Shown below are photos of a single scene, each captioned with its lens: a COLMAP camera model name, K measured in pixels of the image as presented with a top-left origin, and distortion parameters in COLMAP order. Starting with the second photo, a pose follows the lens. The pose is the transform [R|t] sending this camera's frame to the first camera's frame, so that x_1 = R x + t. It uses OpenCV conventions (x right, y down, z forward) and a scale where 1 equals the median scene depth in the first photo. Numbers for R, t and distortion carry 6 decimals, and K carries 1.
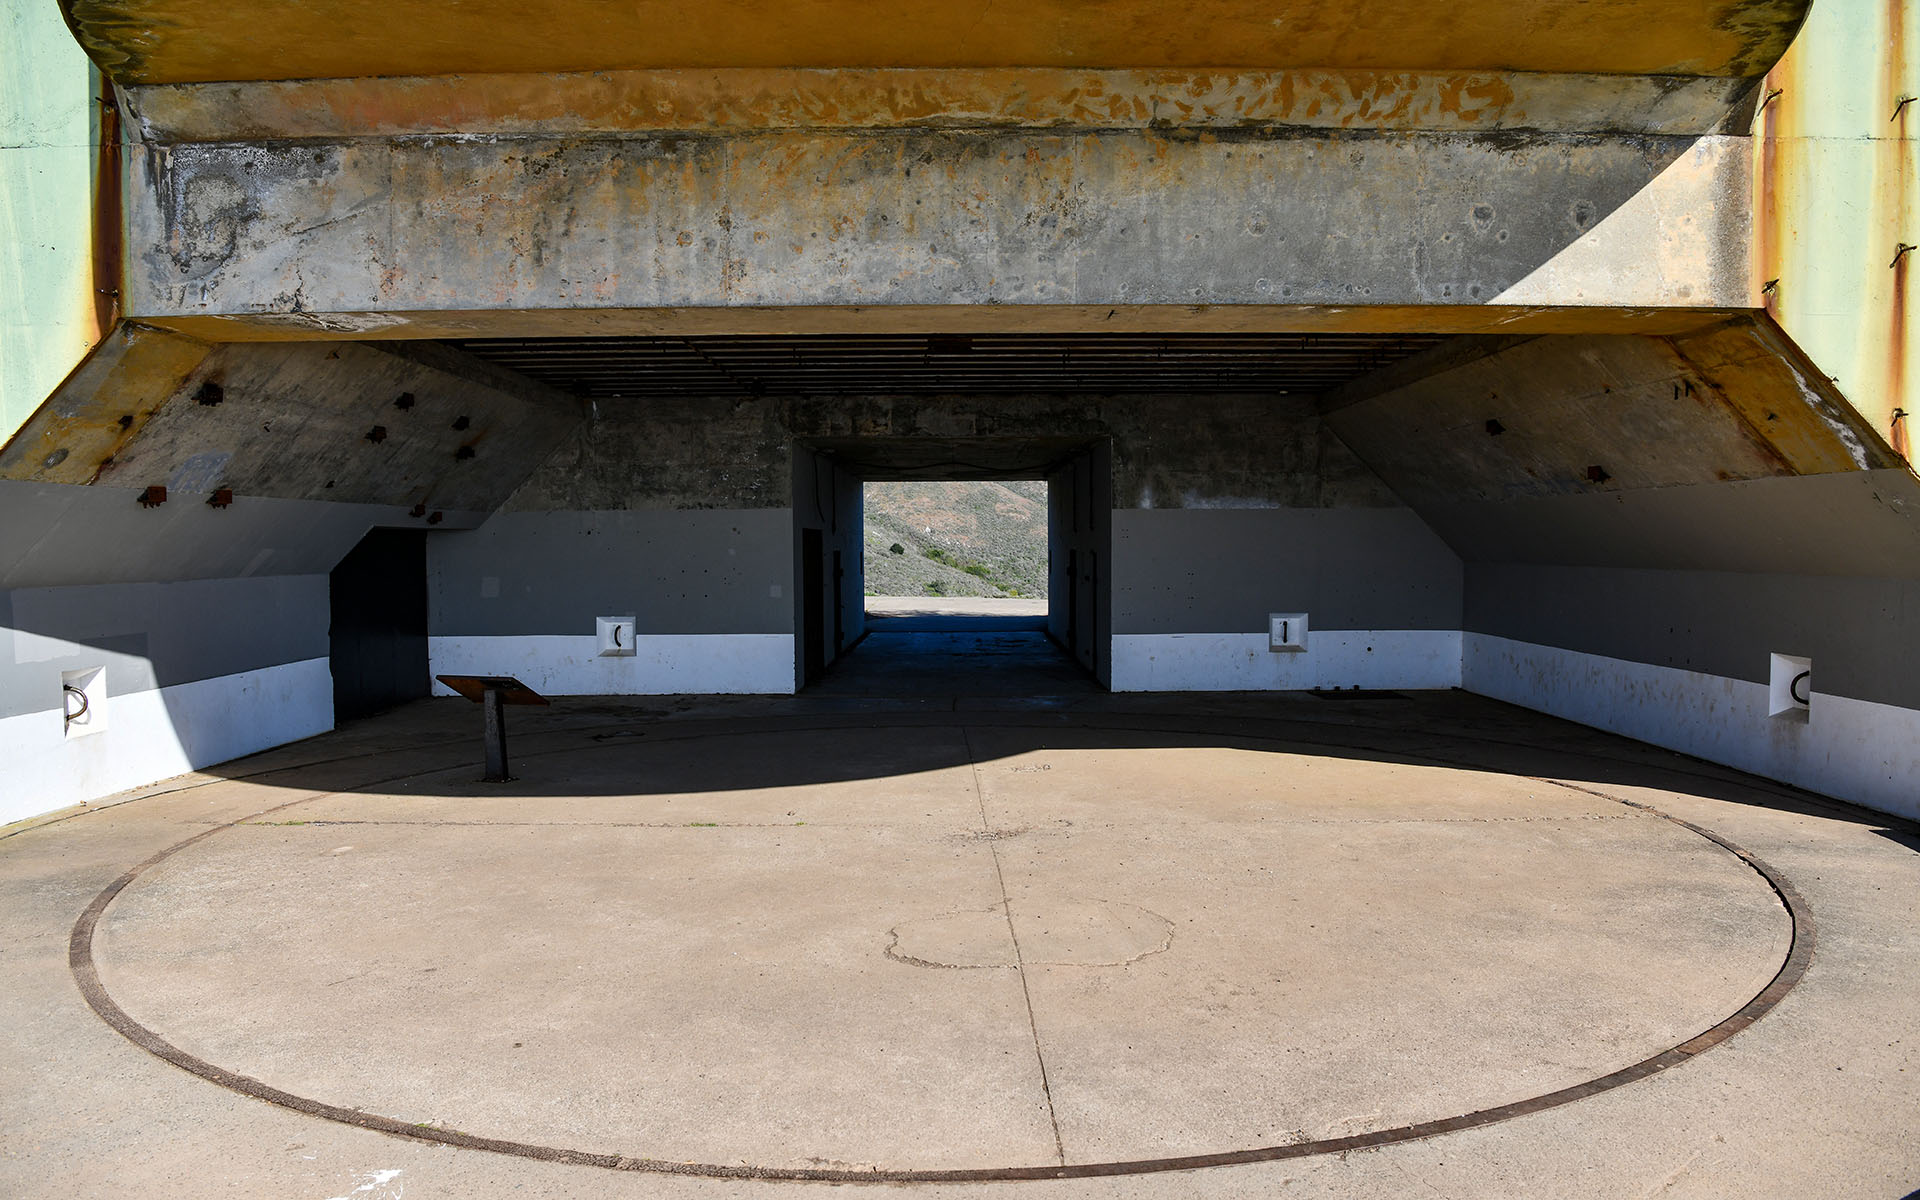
lens RADIAL K [[1365.2, 0, 960.0], [0, 1365.2, 600.0], [0, 0, 1]] dist [-0.076866, 0.013407]
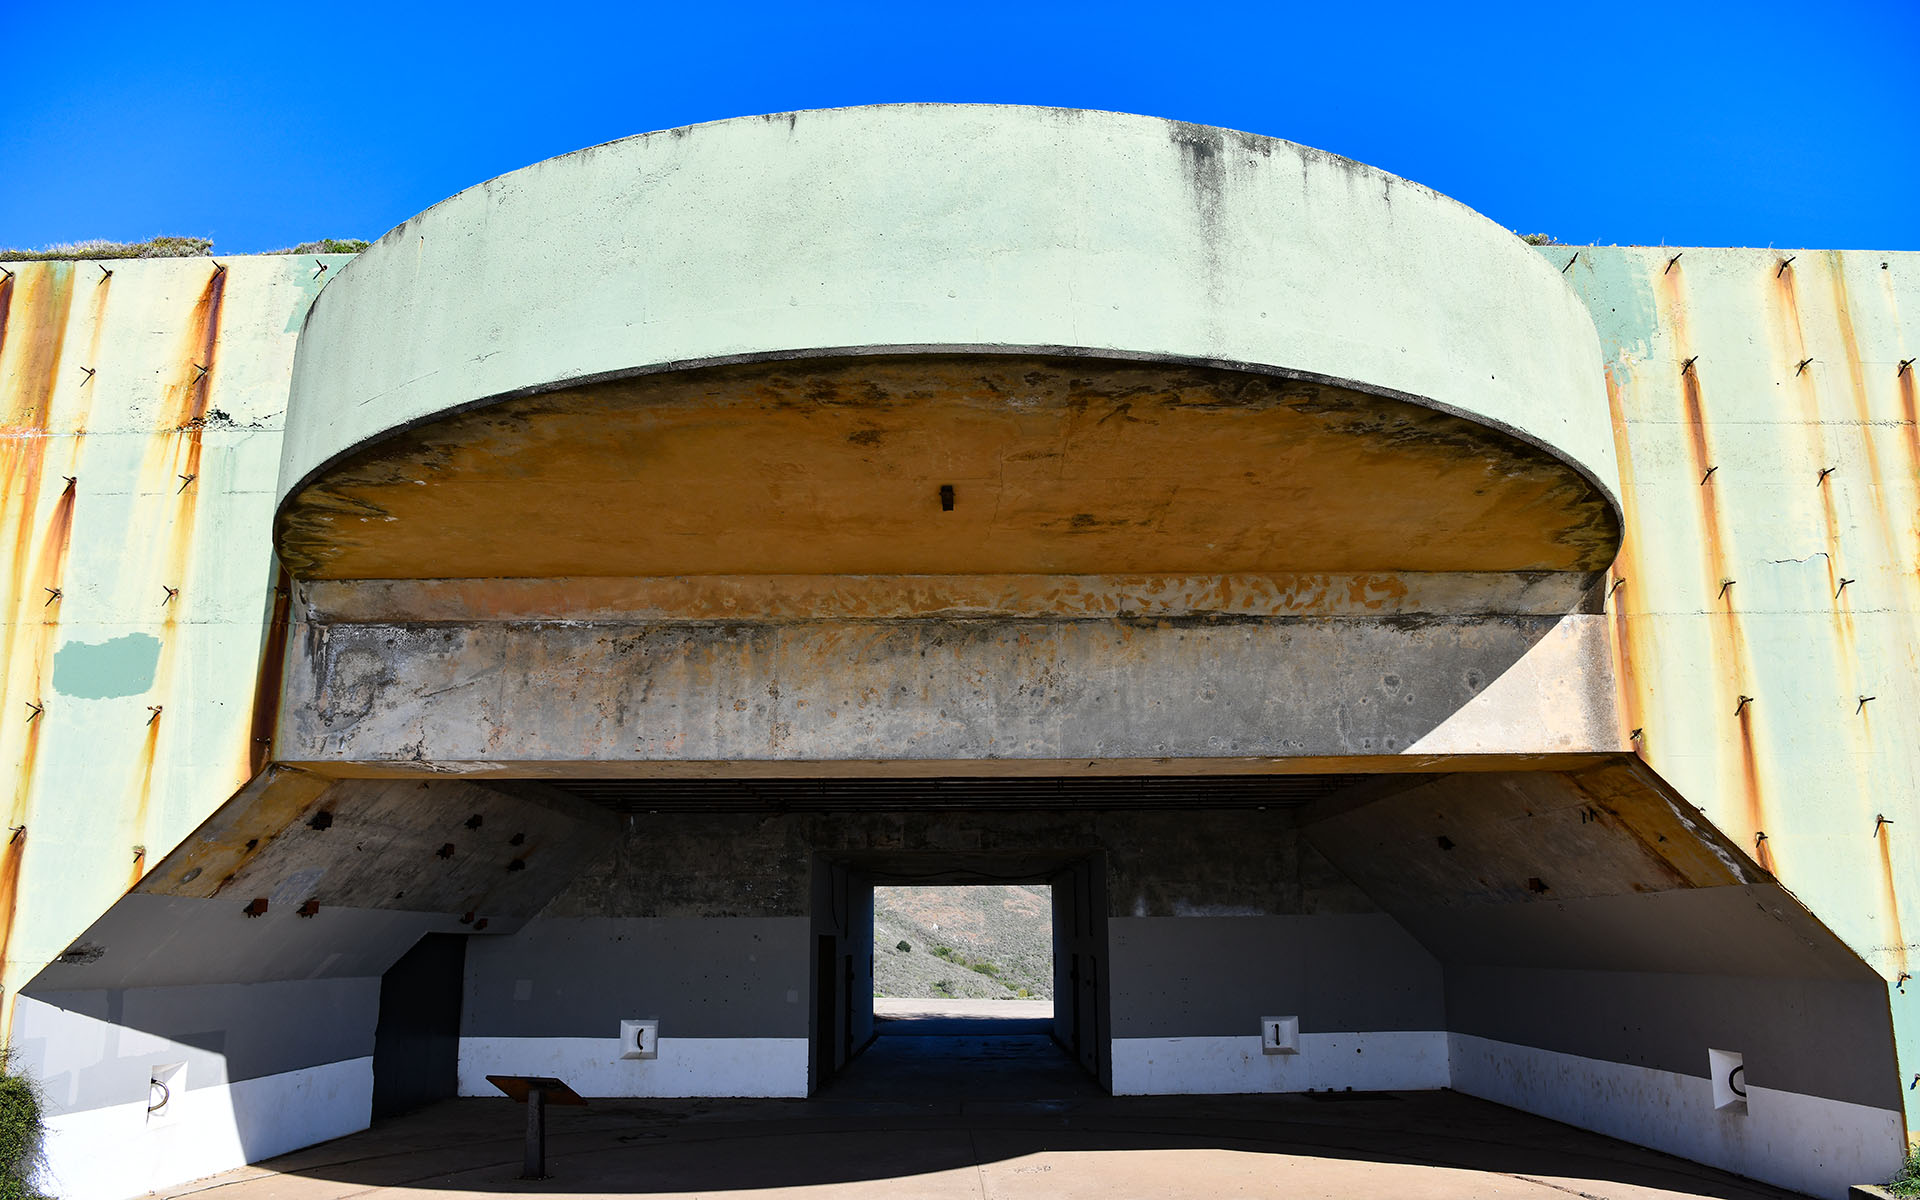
lens RADIAL K [[1365.2, 0, 960.0], [0, 1365.2, 600.0], [0, 0, 1]] dist [-0.076866, 0.013407]
pose [[0.999985, -0.002118, -0.005015, 0.001632], [0.000615, 0.959249, -0.282560, -0.009594], [0.005409, 0.282553, 0.959237, -0.208982]]
